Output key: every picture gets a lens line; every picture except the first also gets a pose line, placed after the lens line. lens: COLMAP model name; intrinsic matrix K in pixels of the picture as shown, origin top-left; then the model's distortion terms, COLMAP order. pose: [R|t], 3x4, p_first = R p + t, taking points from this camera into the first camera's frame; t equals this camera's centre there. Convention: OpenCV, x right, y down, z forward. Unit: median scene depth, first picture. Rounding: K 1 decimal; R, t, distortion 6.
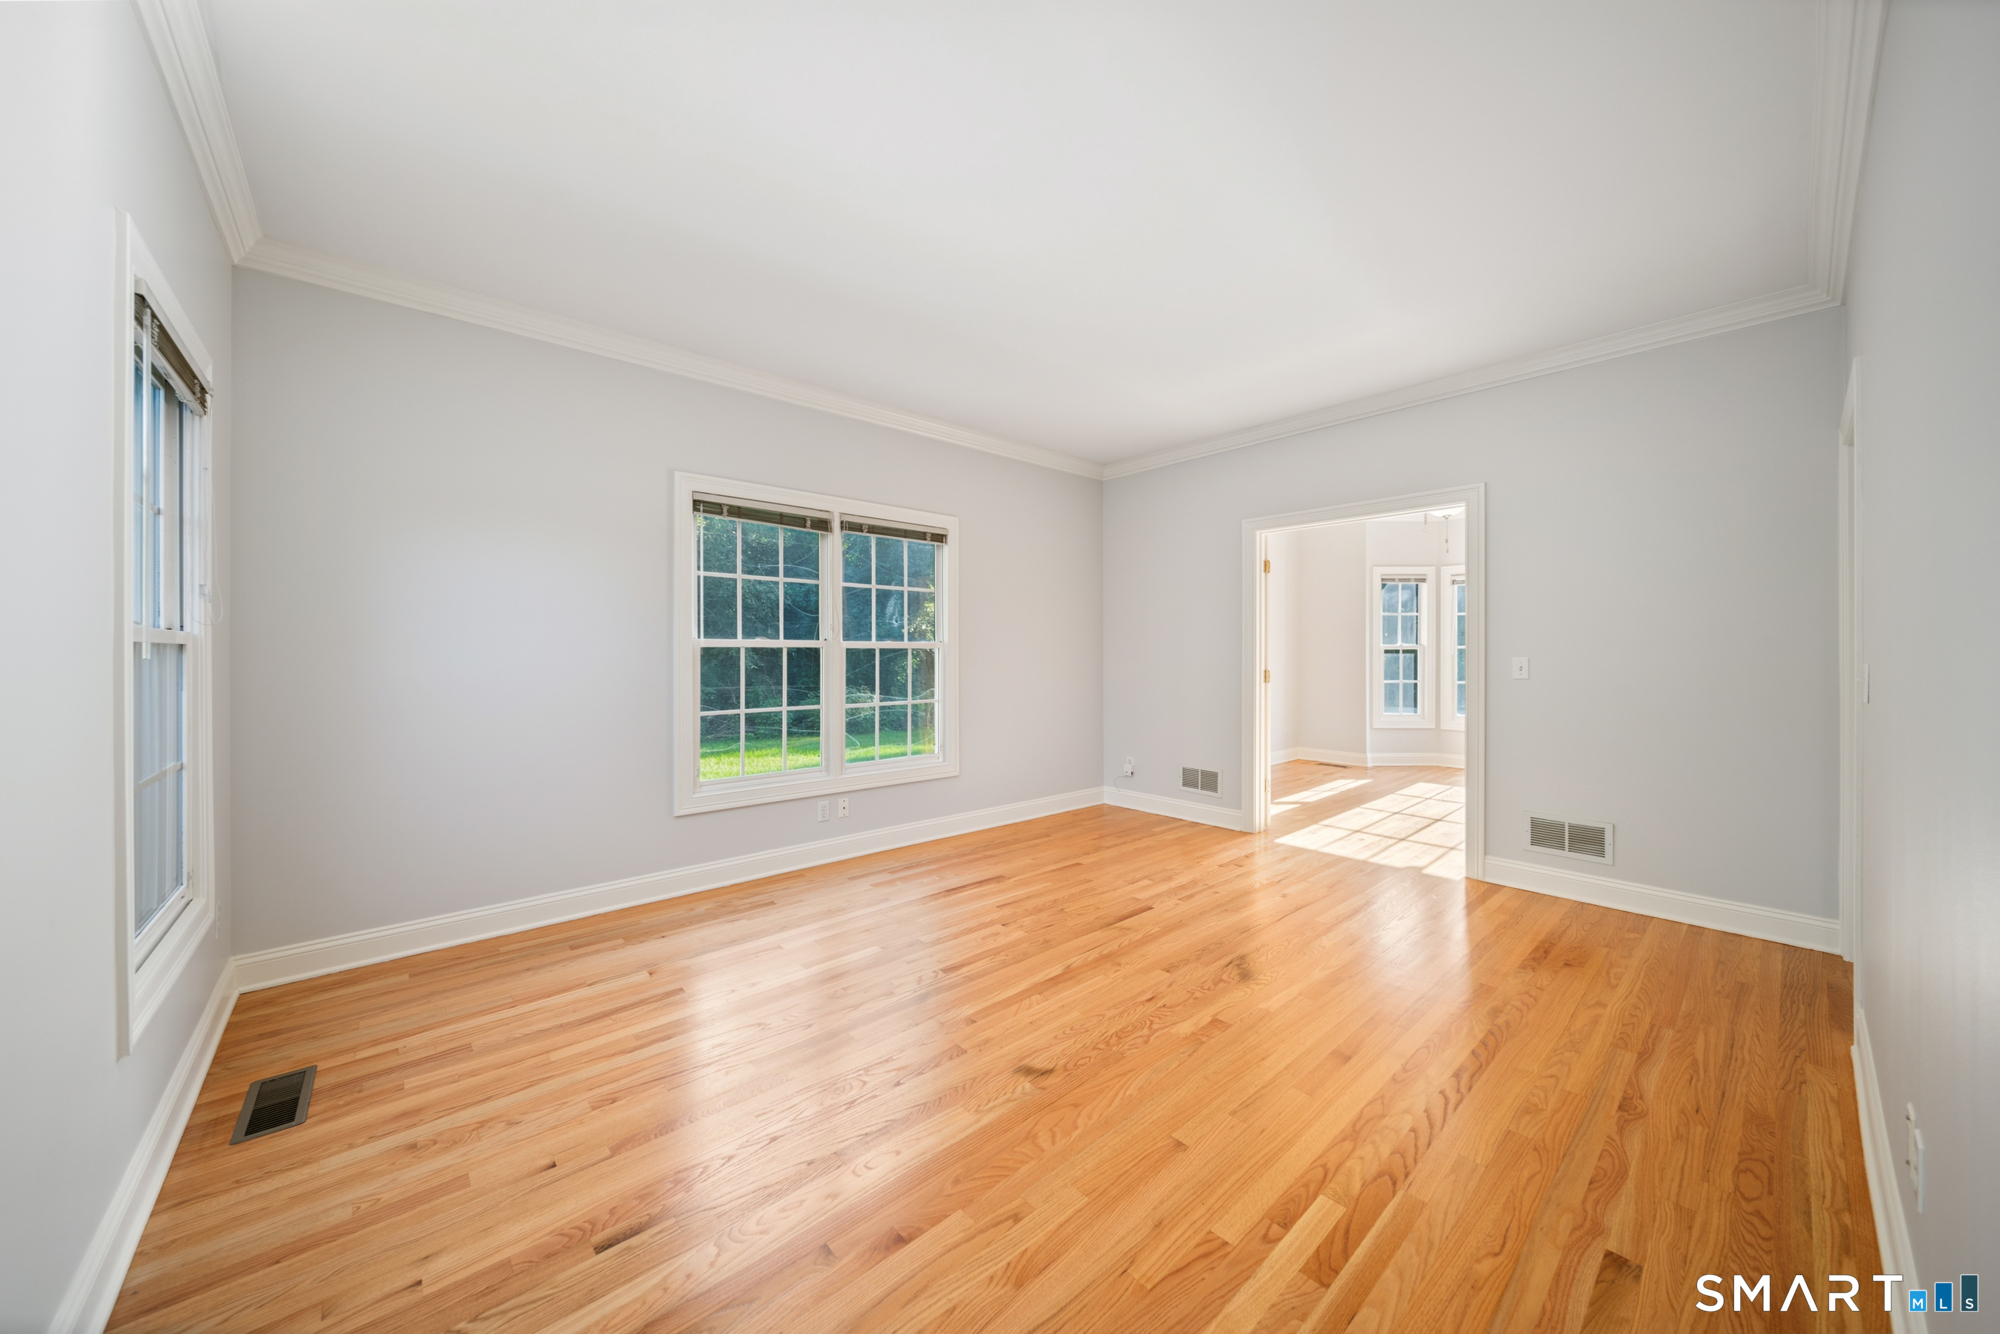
lens RADIAL K [[700.0, 0, 995.8], [0, 700.0, 656.3], [0, 0, 1]] dist [0.000929, -0.000044]
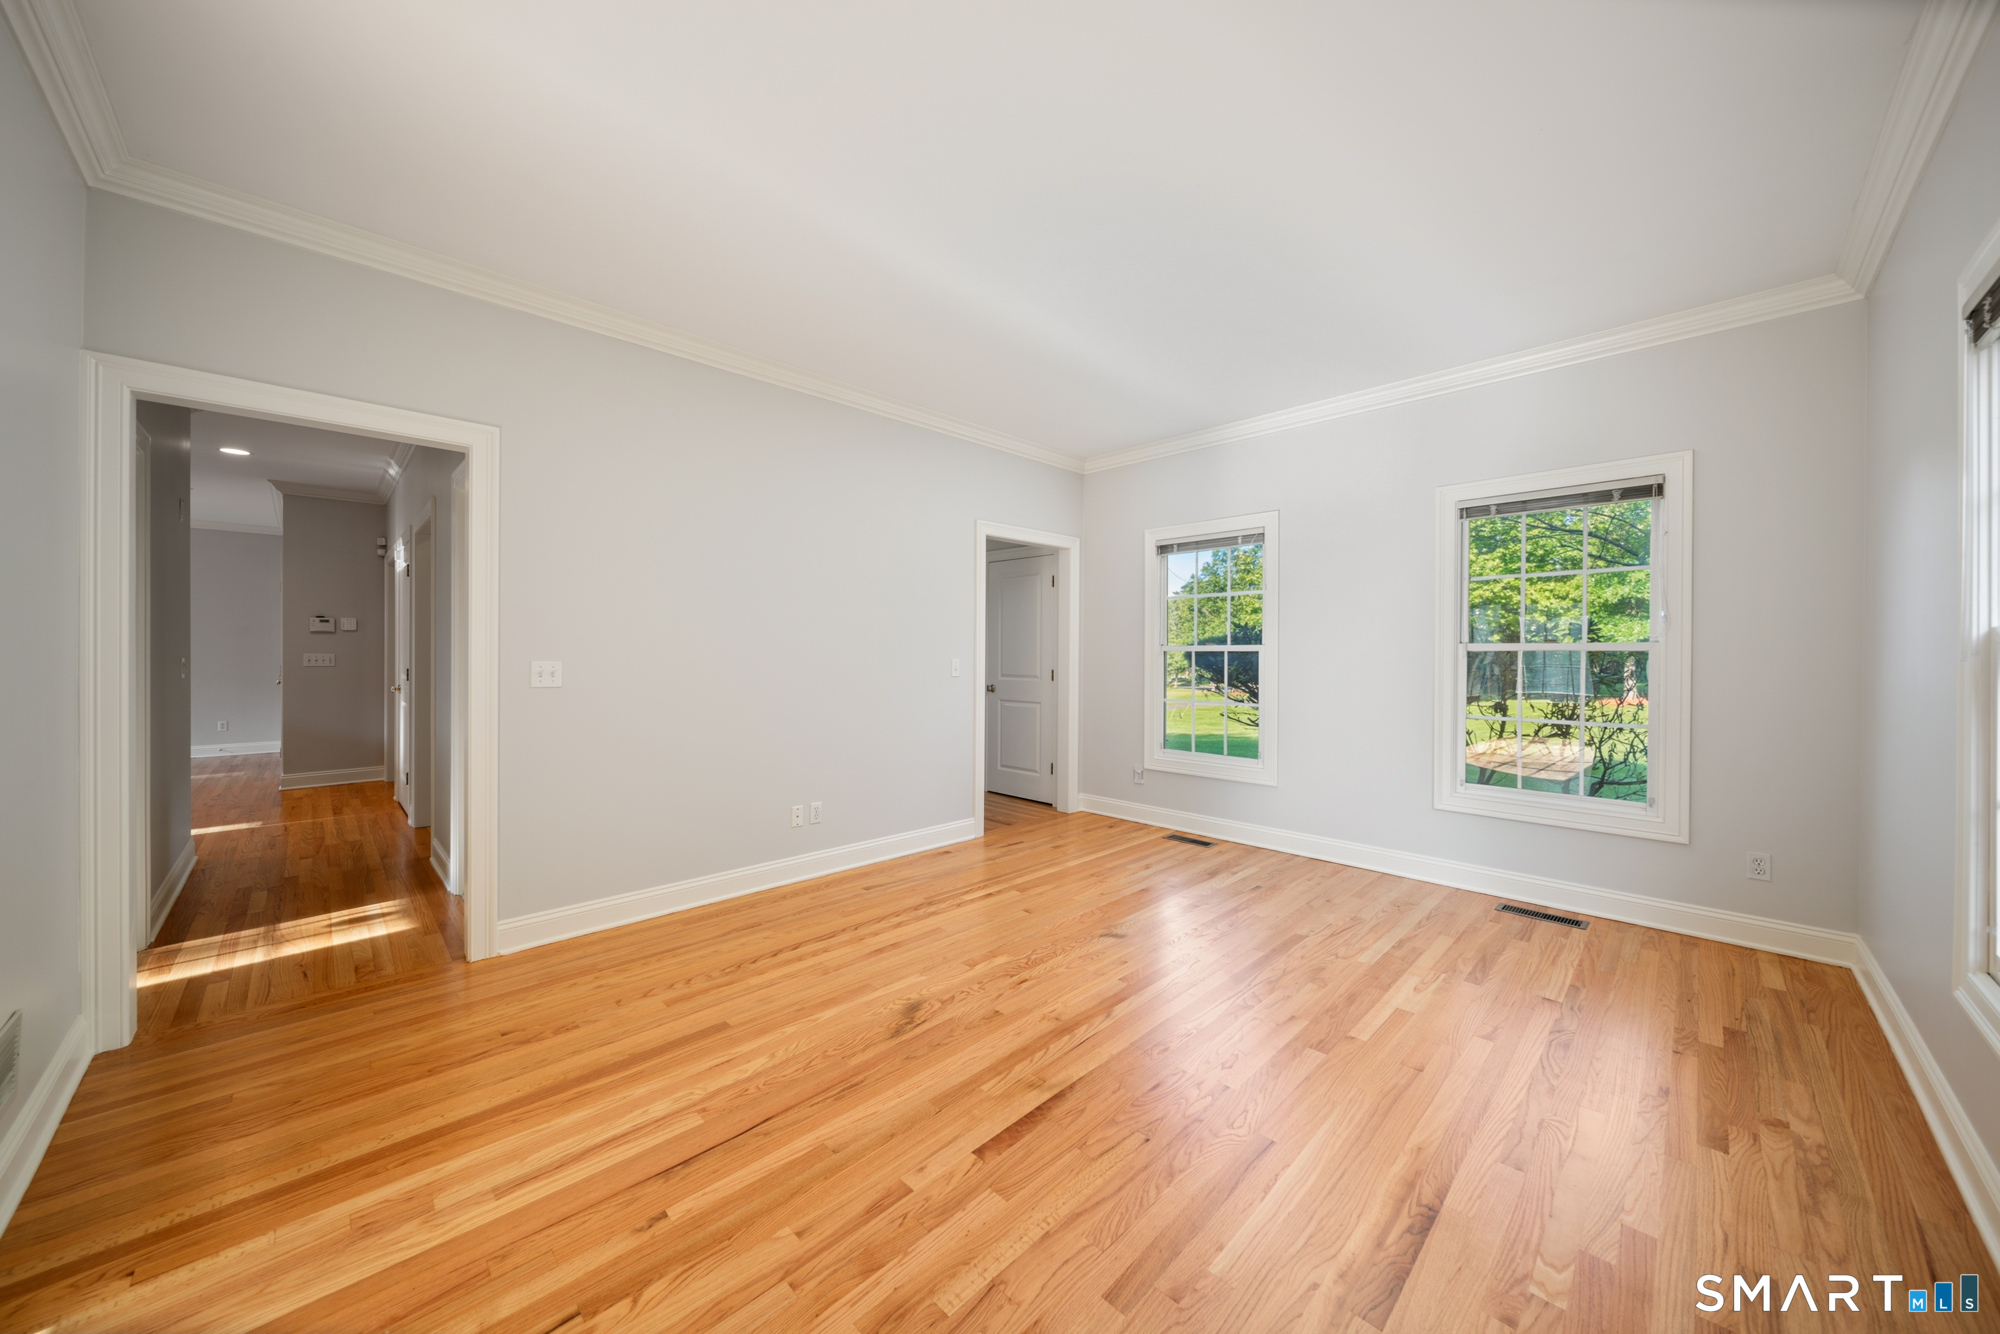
lens RADIAL K [[695.9, 0, 988.5], [0, 695.9, 659.6], [0, 0, 1]] dist [0.000338, -0.000213]
pose [[-0.998783, -0.001686, -0.049290, 0.304444], [-0.002316, 0.999917, 0.012712, -0.010091], [0.049264, 0.012811, -0.998704, 1.908164]]
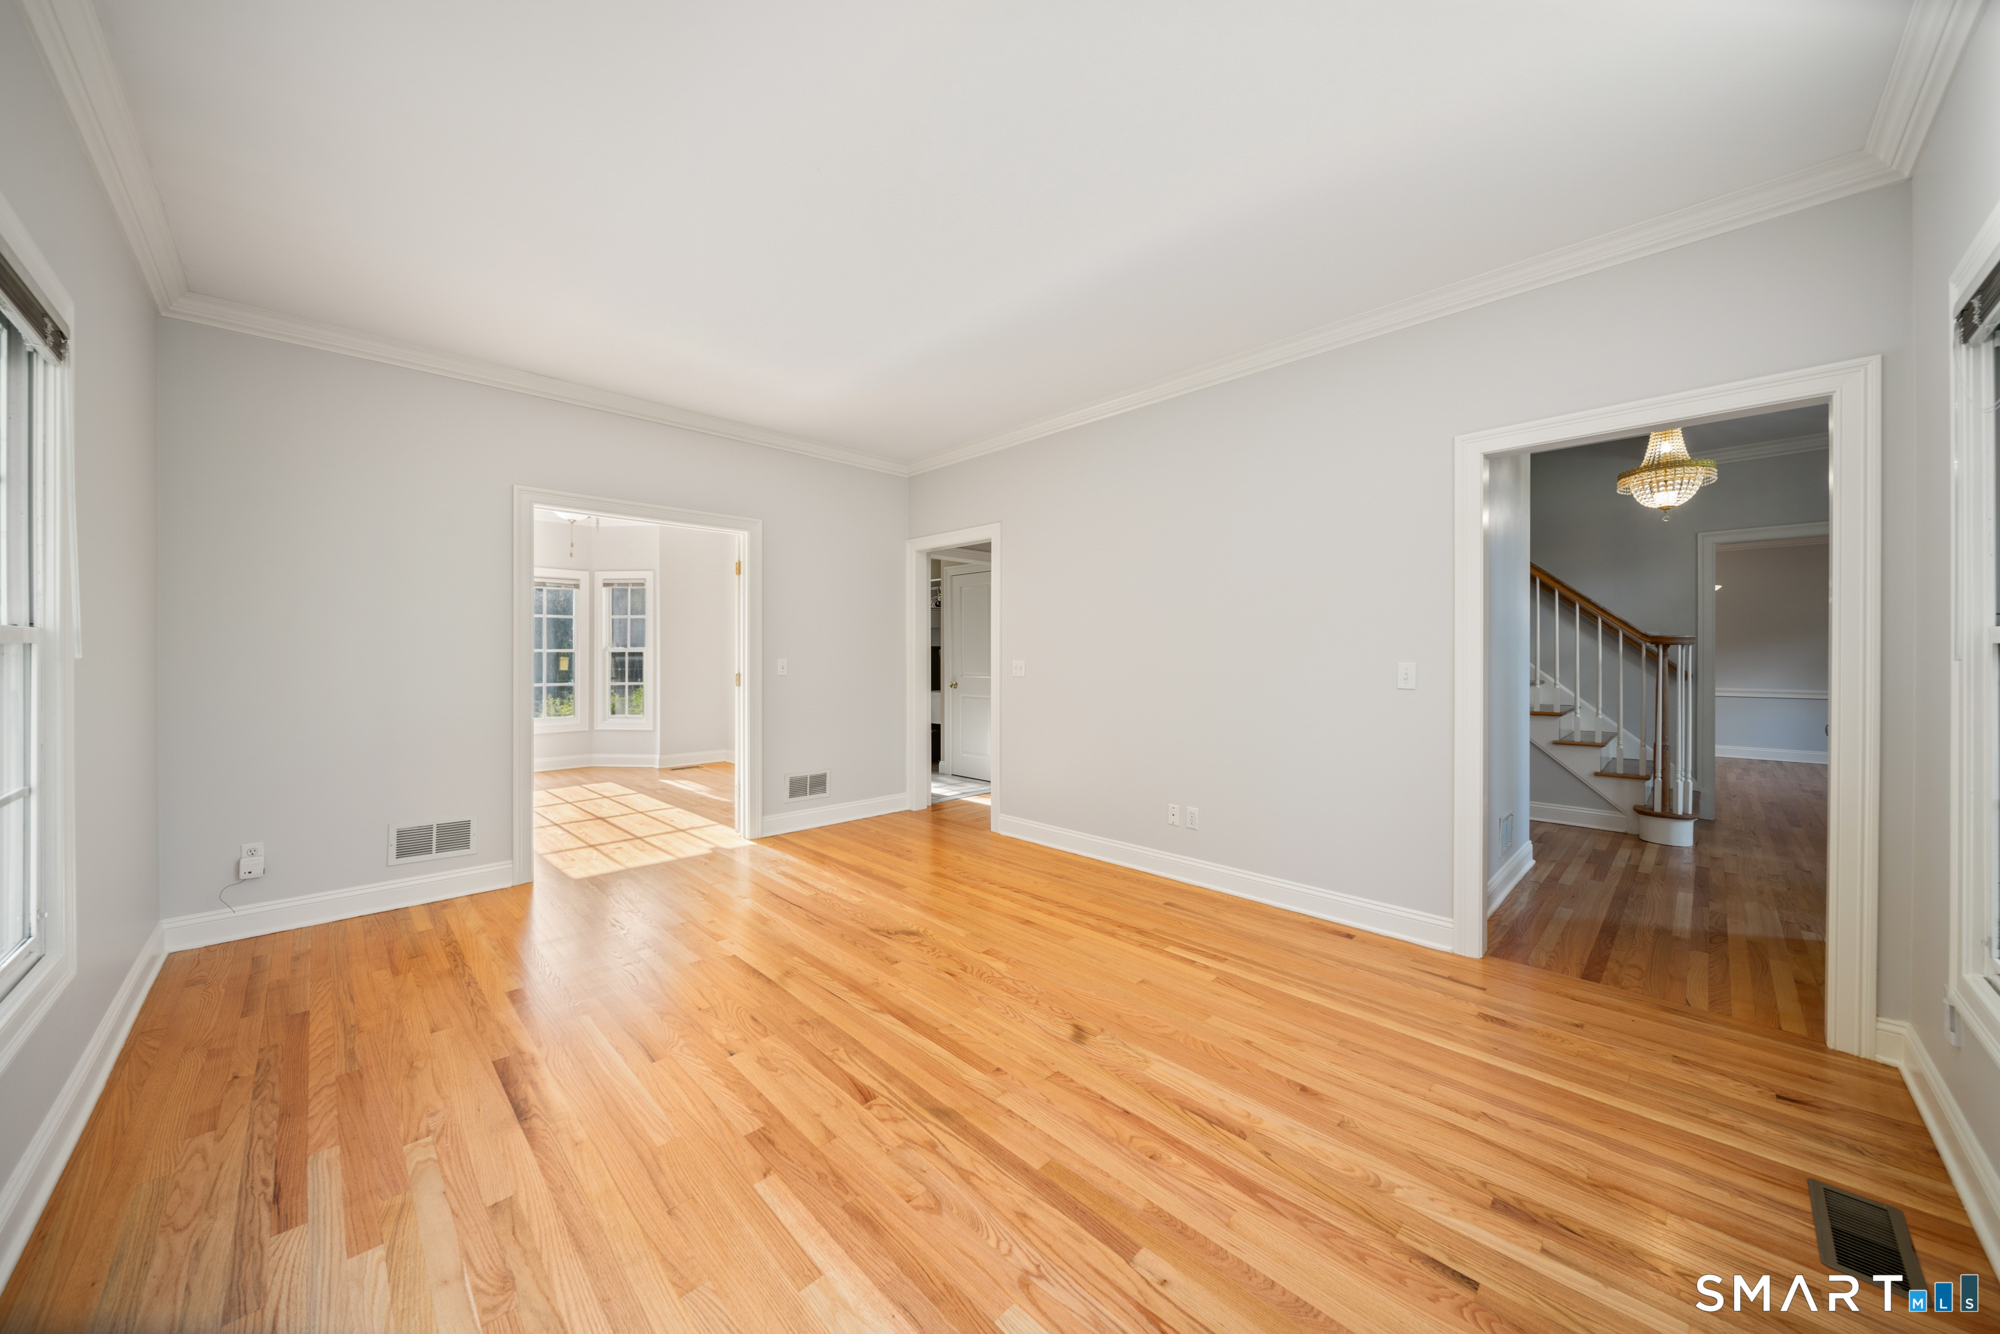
lens RADIAL K [[695.9, 0, 988.5], [0, 695.9, 659.6], [0, 0, 1]] dist [0.000338, -0.000213]
pose [[-0.047235, -0.004993, 0.998871, -0.802193], [0.004900, 0.999974, 0.005230, -0.003768], [-0.998872, 0.005141, -0.047210, 0.924800]]
